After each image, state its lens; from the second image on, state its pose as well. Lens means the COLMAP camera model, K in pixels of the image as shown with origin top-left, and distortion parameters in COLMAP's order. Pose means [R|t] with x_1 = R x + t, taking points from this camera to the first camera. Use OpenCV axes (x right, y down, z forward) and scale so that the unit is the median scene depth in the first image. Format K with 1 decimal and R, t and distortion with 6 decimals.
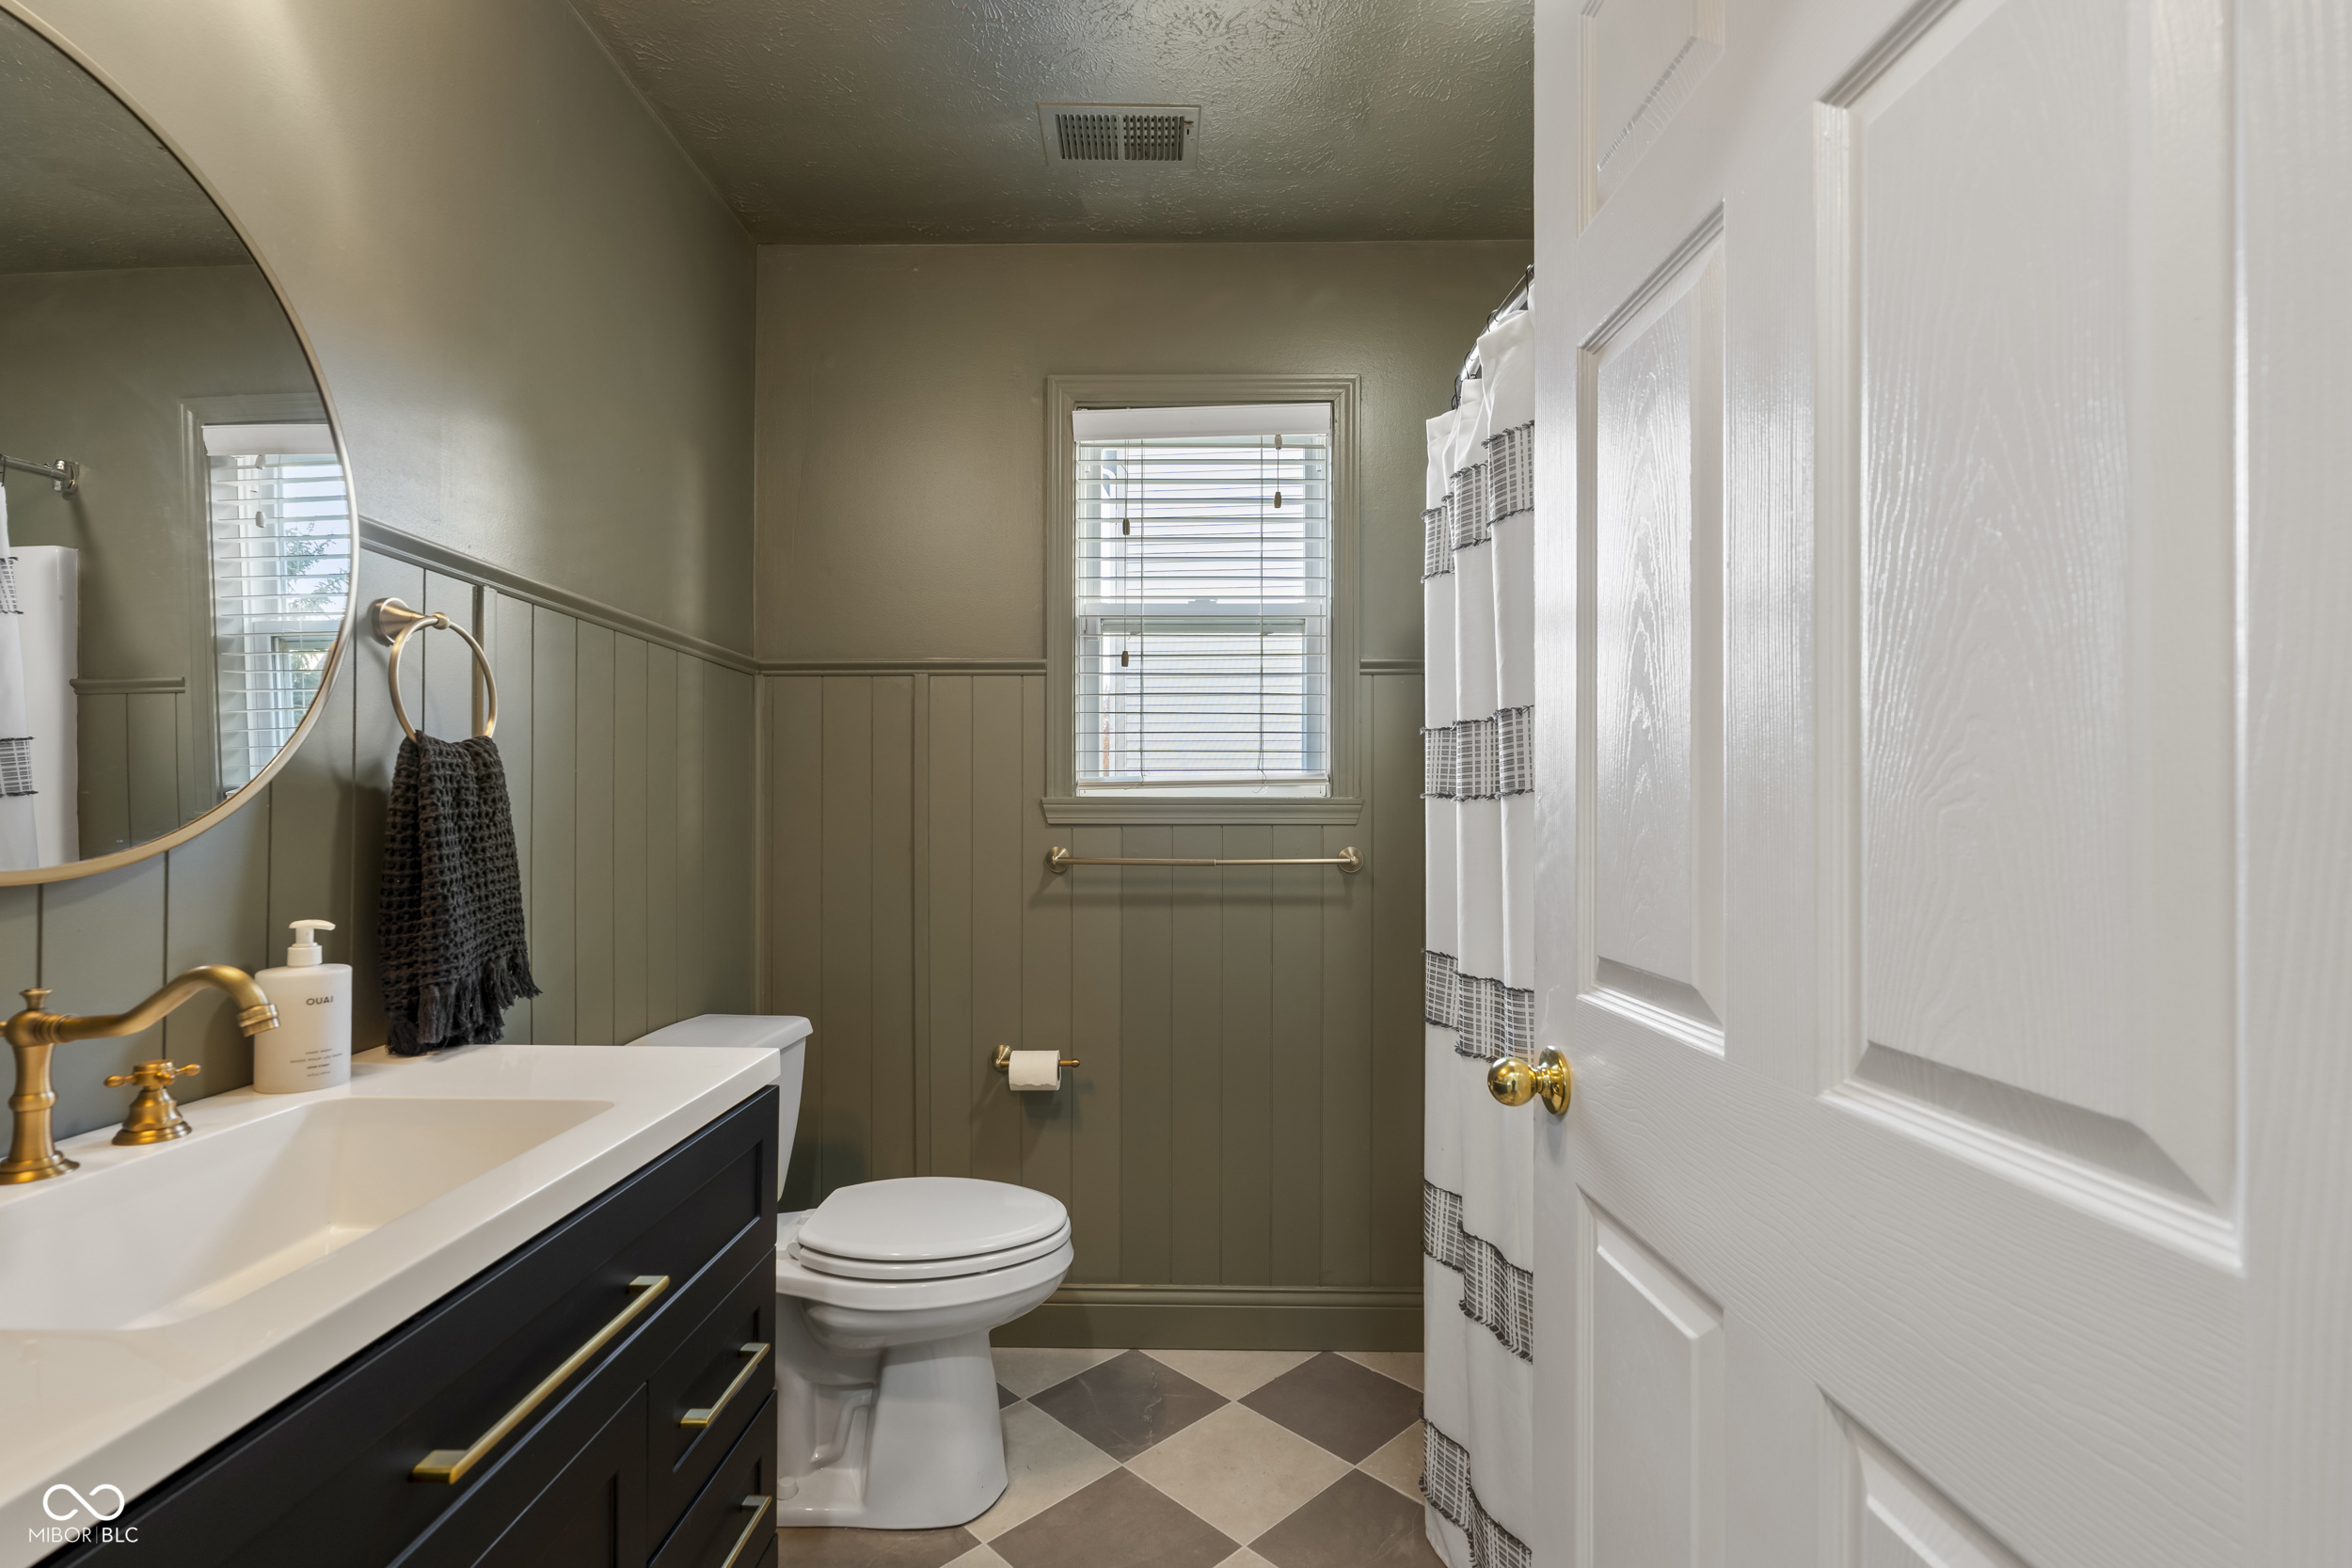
lens RADIAL K [[1073.0, 0, 1177.1], [0, 1073.0, 790.6], [0, 0, 1]] dist [-0.004505, 0.002034]
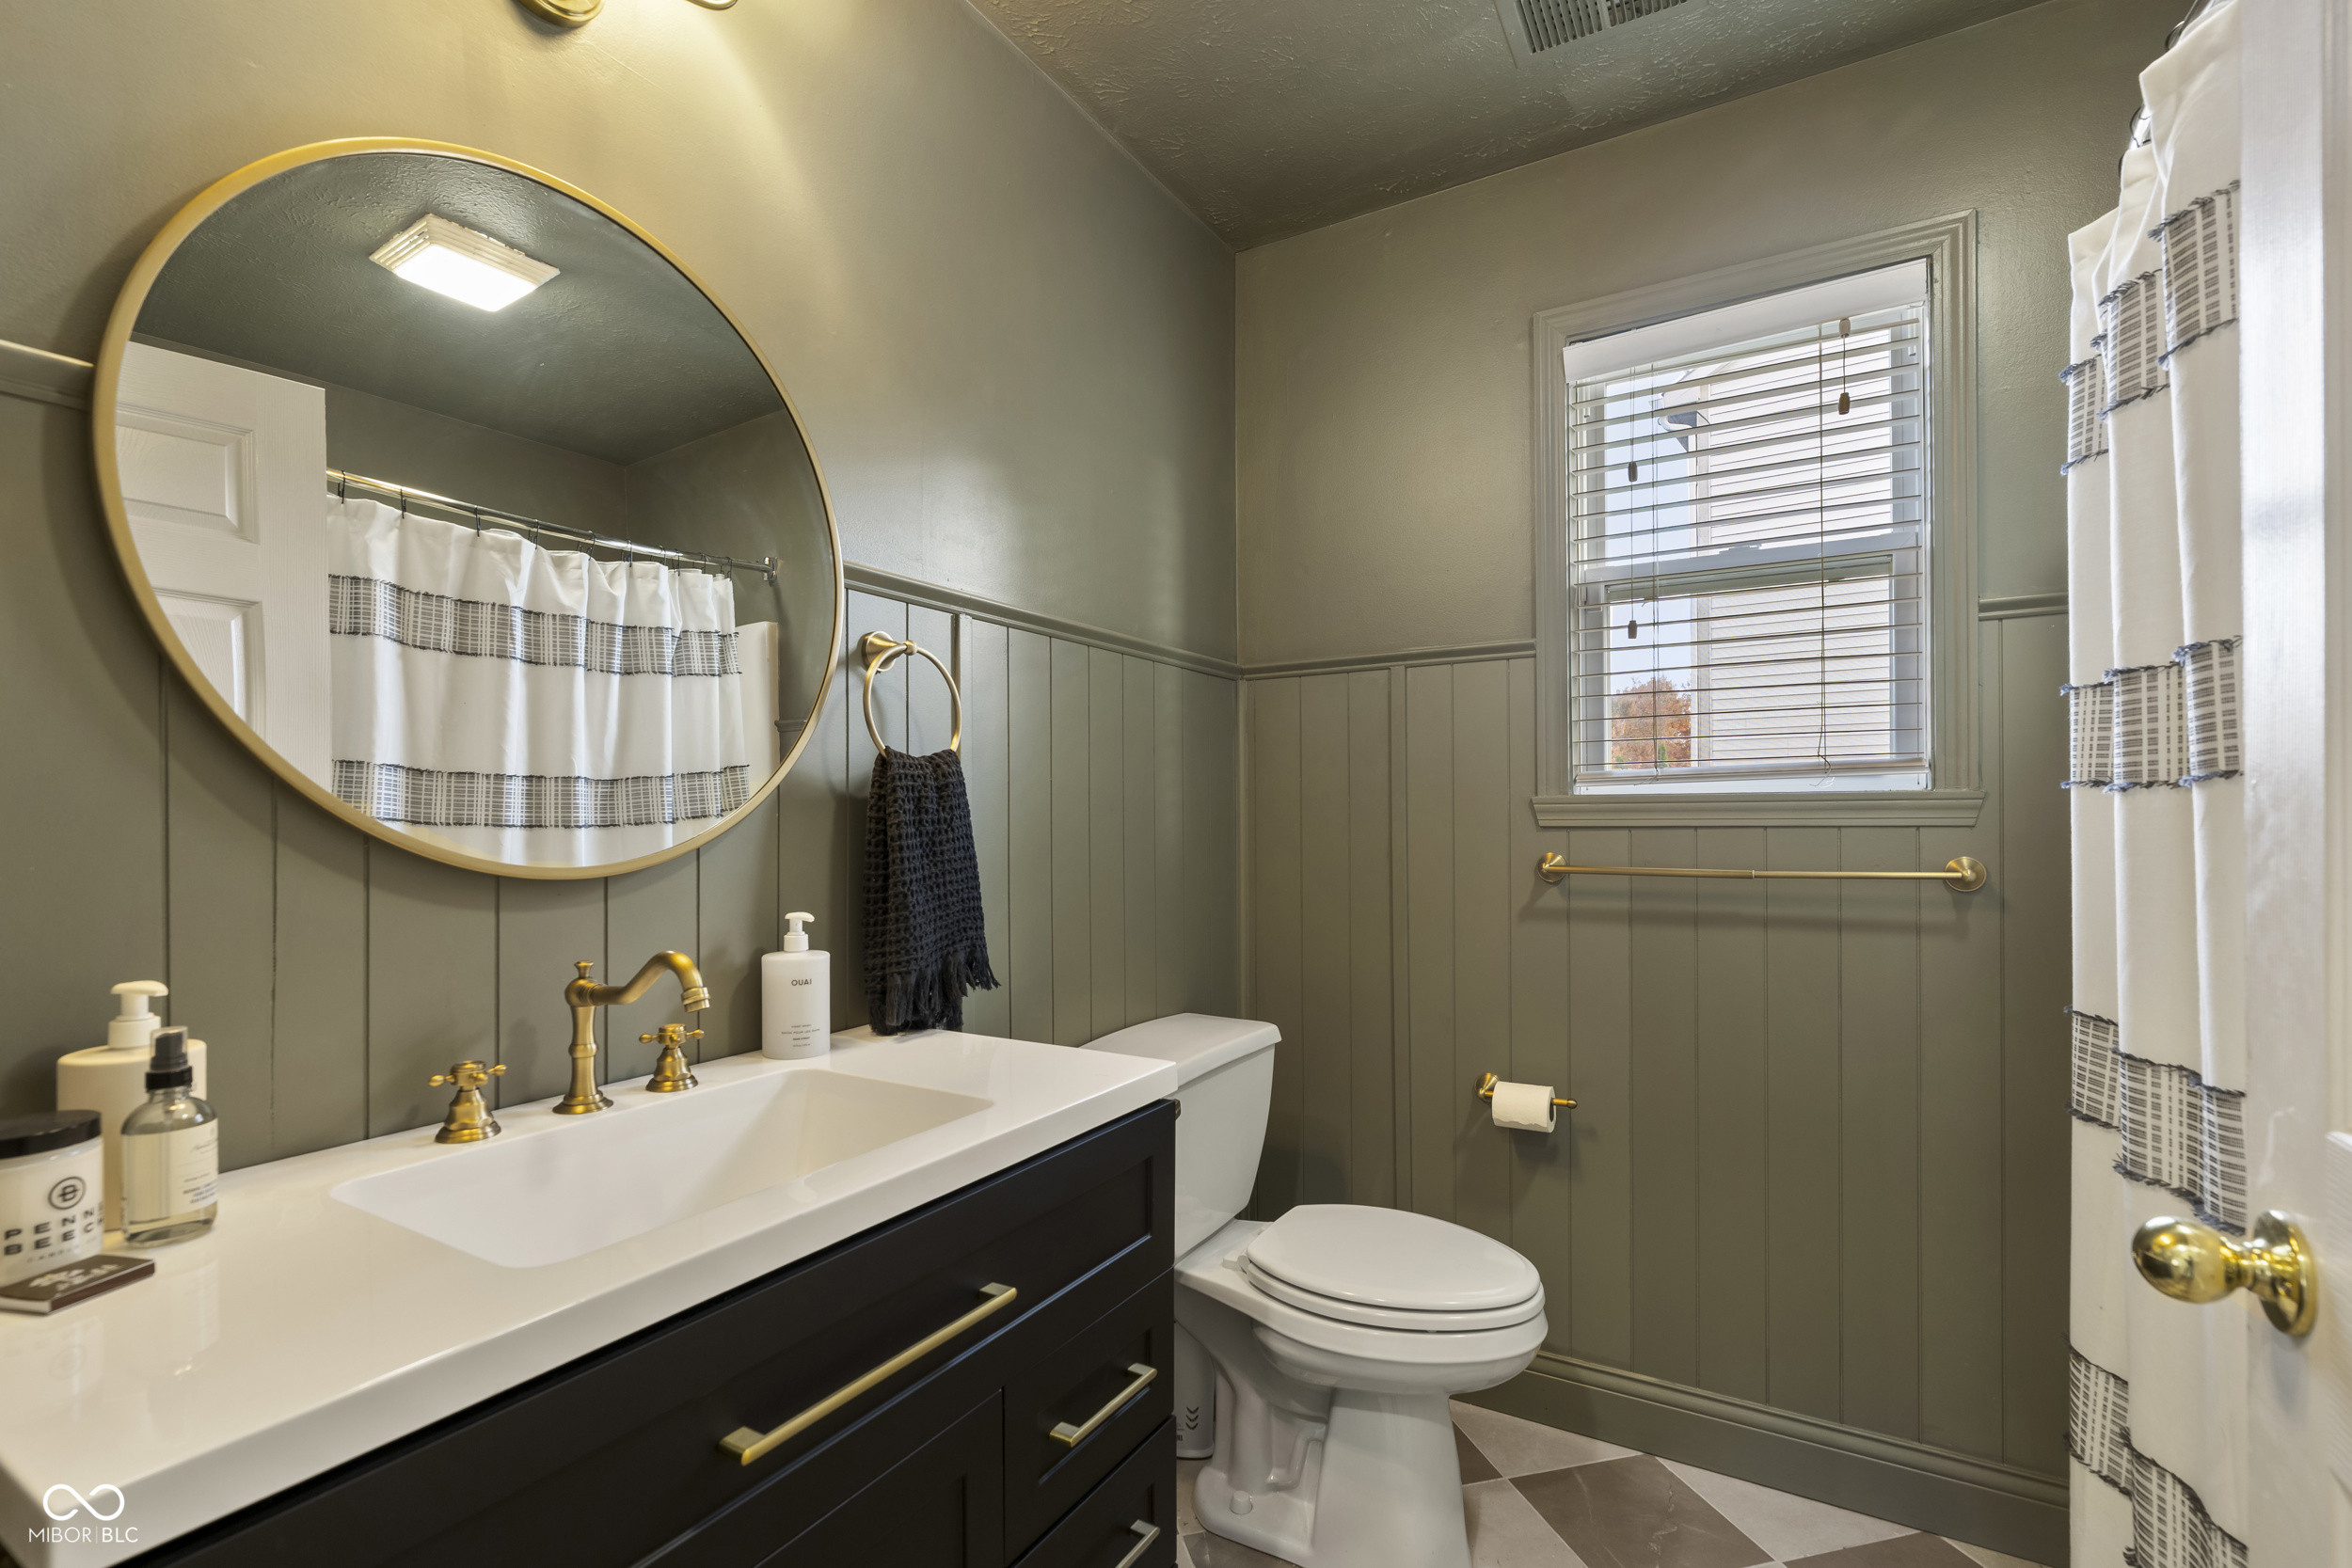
lens RADIAL K [[1073.0, 0, 1174.5], [0, 1073.0, 804.4], [0, 0, 1]] dist [-0.004505, 0.002034]
pose [[0.863870, -0.013160, -0.503543, 0.084114], [0.019000, 0.999799, 0.006467, 0.002335], [0.503357, -0.015154, 0.863946, 0.125346]]
